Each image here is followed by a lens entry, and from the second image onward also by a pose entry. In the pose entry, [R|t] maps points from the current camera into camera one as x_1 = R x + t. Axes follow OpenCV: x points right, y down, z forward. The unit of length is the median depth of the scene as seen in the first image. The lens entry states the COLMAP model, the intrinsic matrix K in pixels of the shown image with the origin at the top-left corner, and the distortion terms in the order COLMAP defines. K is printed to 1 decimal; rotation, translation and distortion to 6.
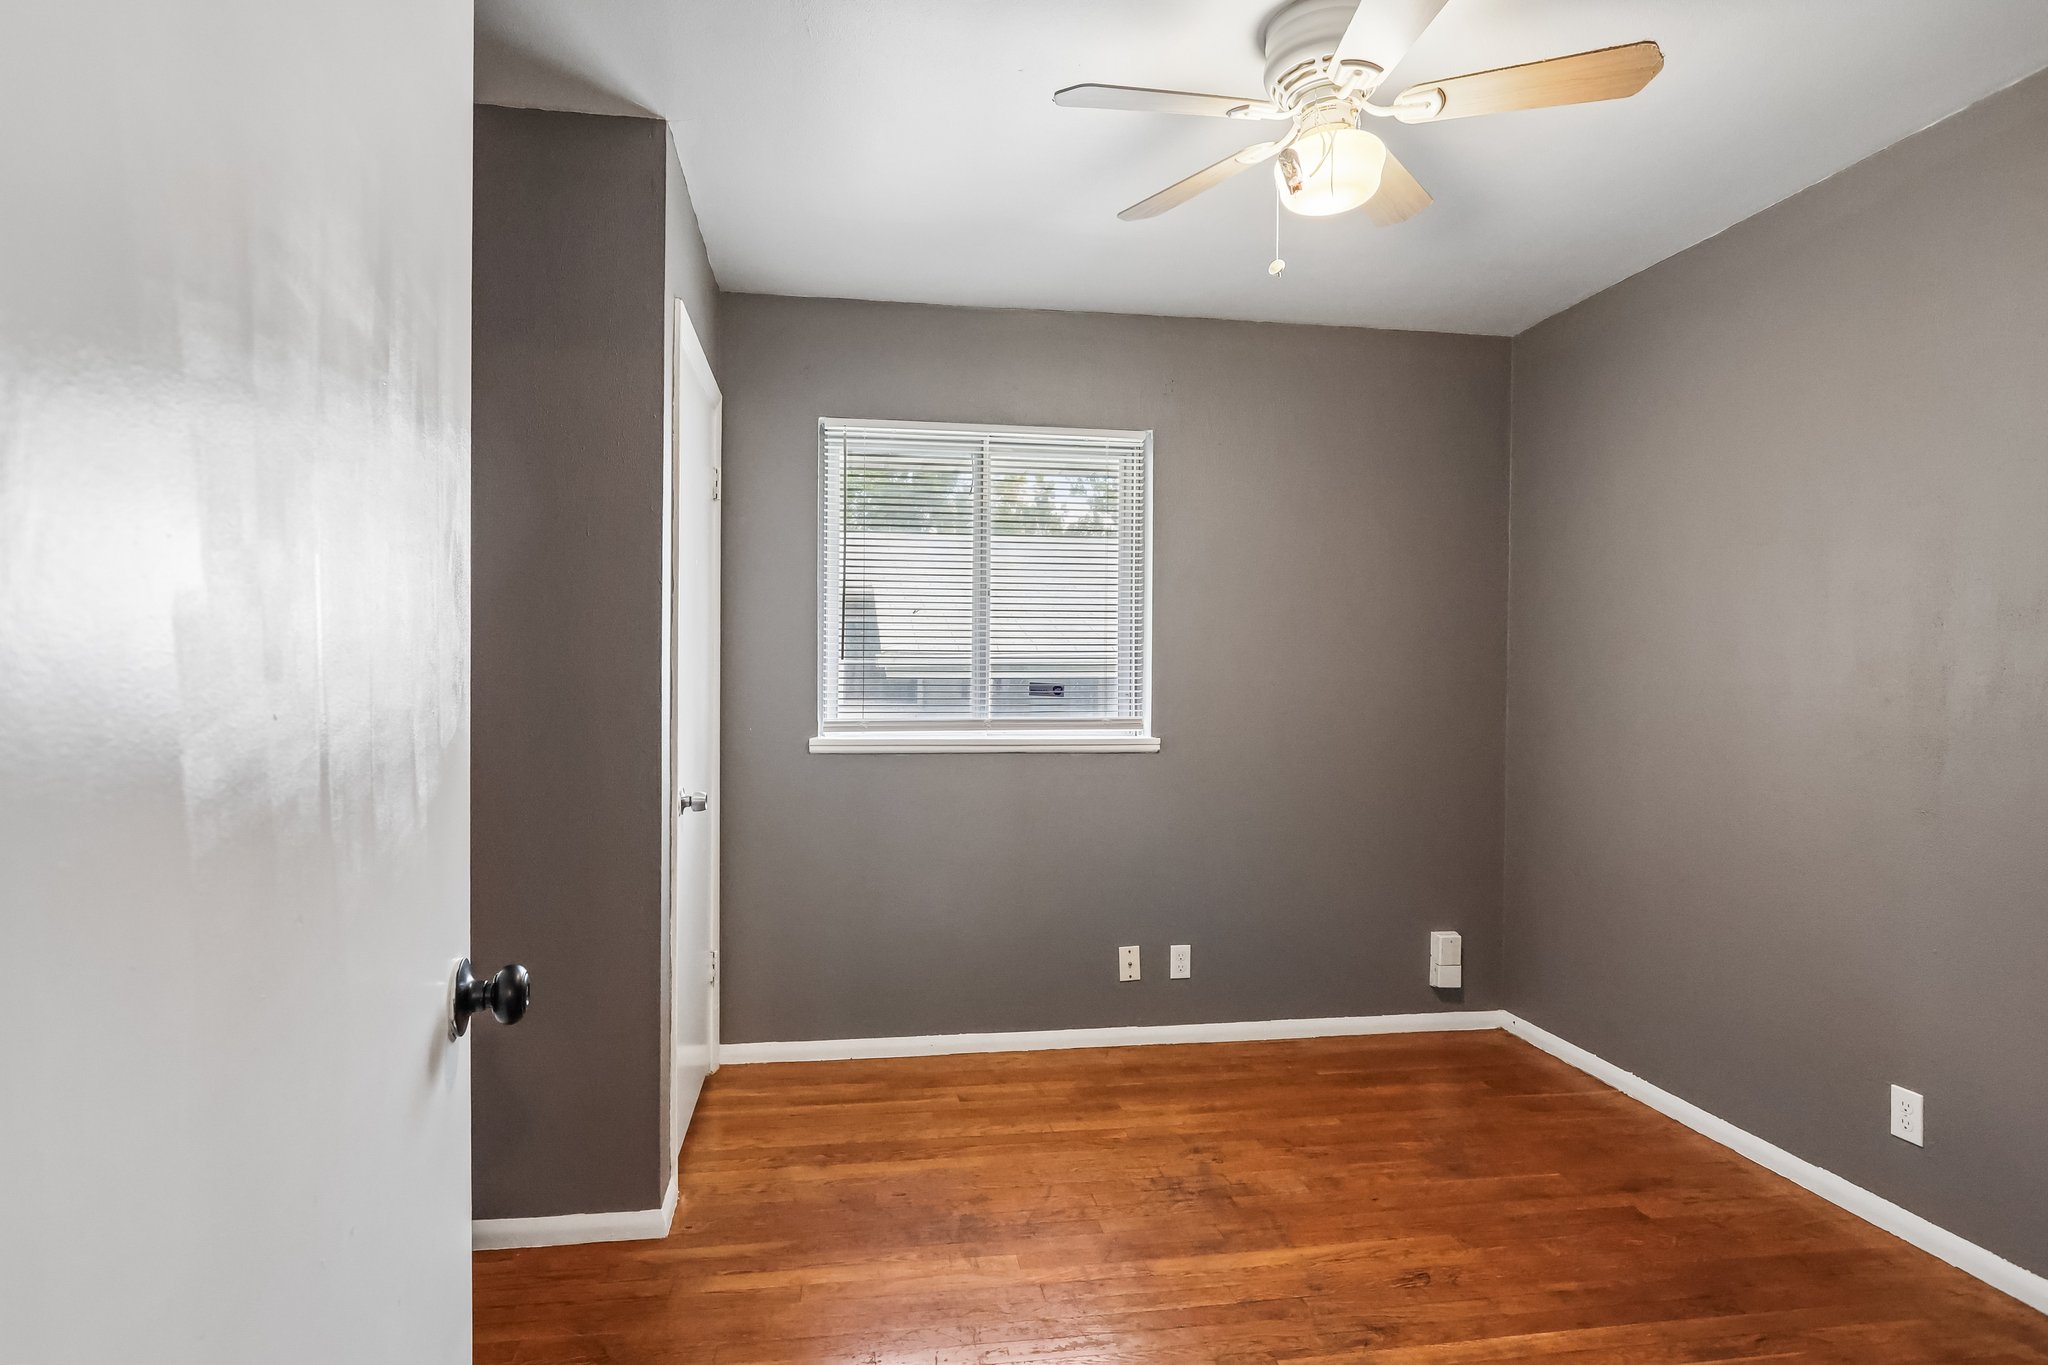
lens RADIAL K [[1022.1, 0, 1024.0], [0, 1022.1, 682.5], [0, 0, 1]] dist [0.001728, 0.000162]
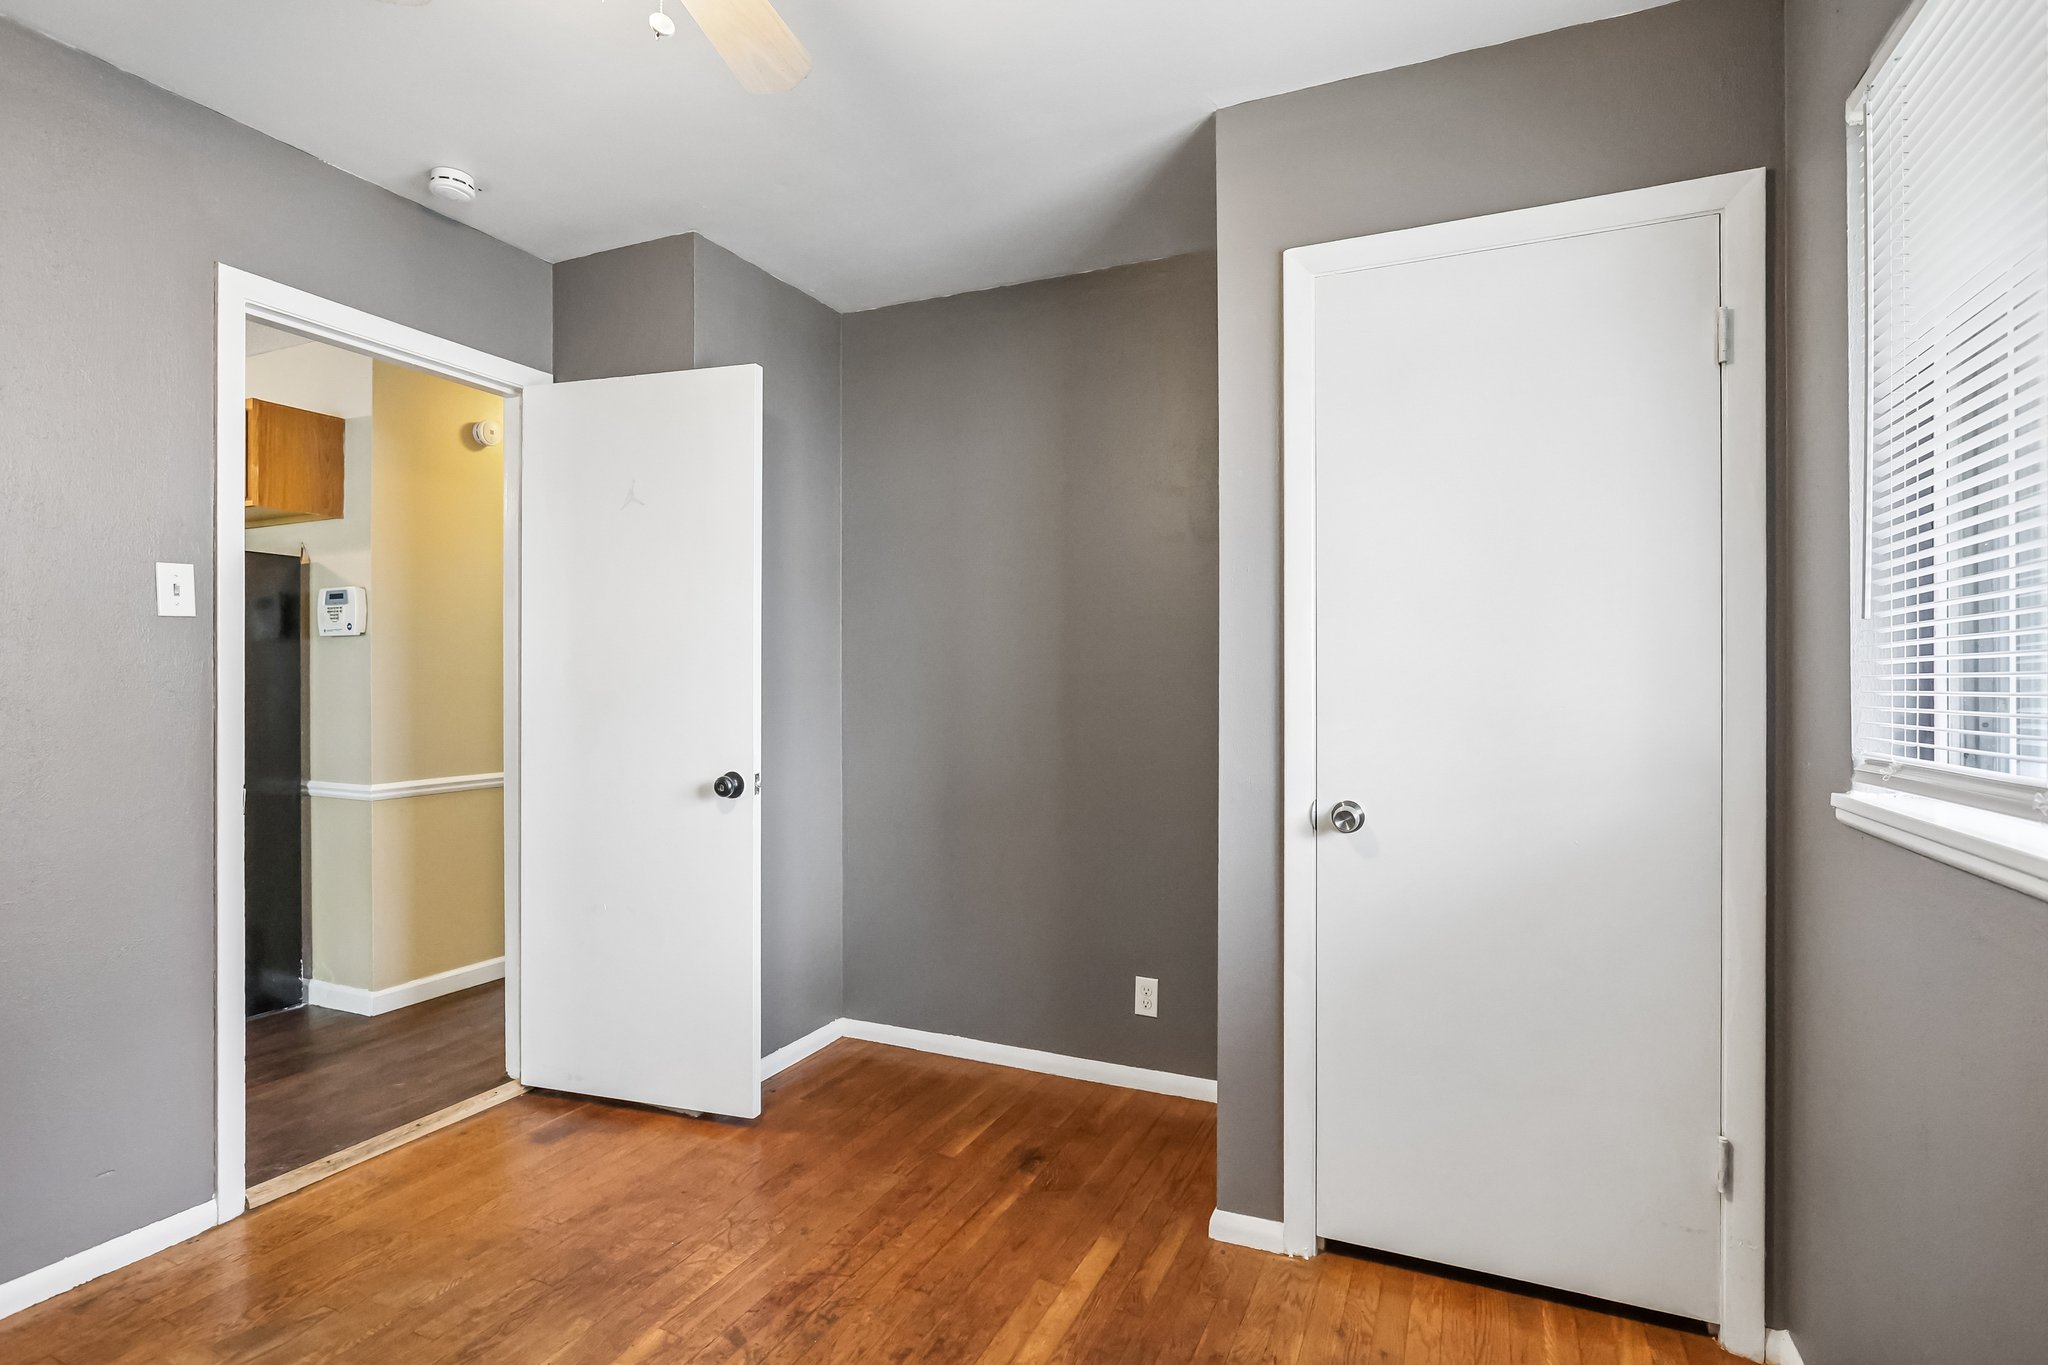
lens RADIAL K [[1022.1, 0, 1024.0], [0, 1022.1, 682.5], [0, 0, 1]] dist [0.001728, 0.000162]
pose [[-0.542609, -0.001908, -0.839983, 0.563961], [-0.007581, 0.999968, 0.002626, 0.006764], [0.839951, 0.007792, -0.542606, 1.348771]]
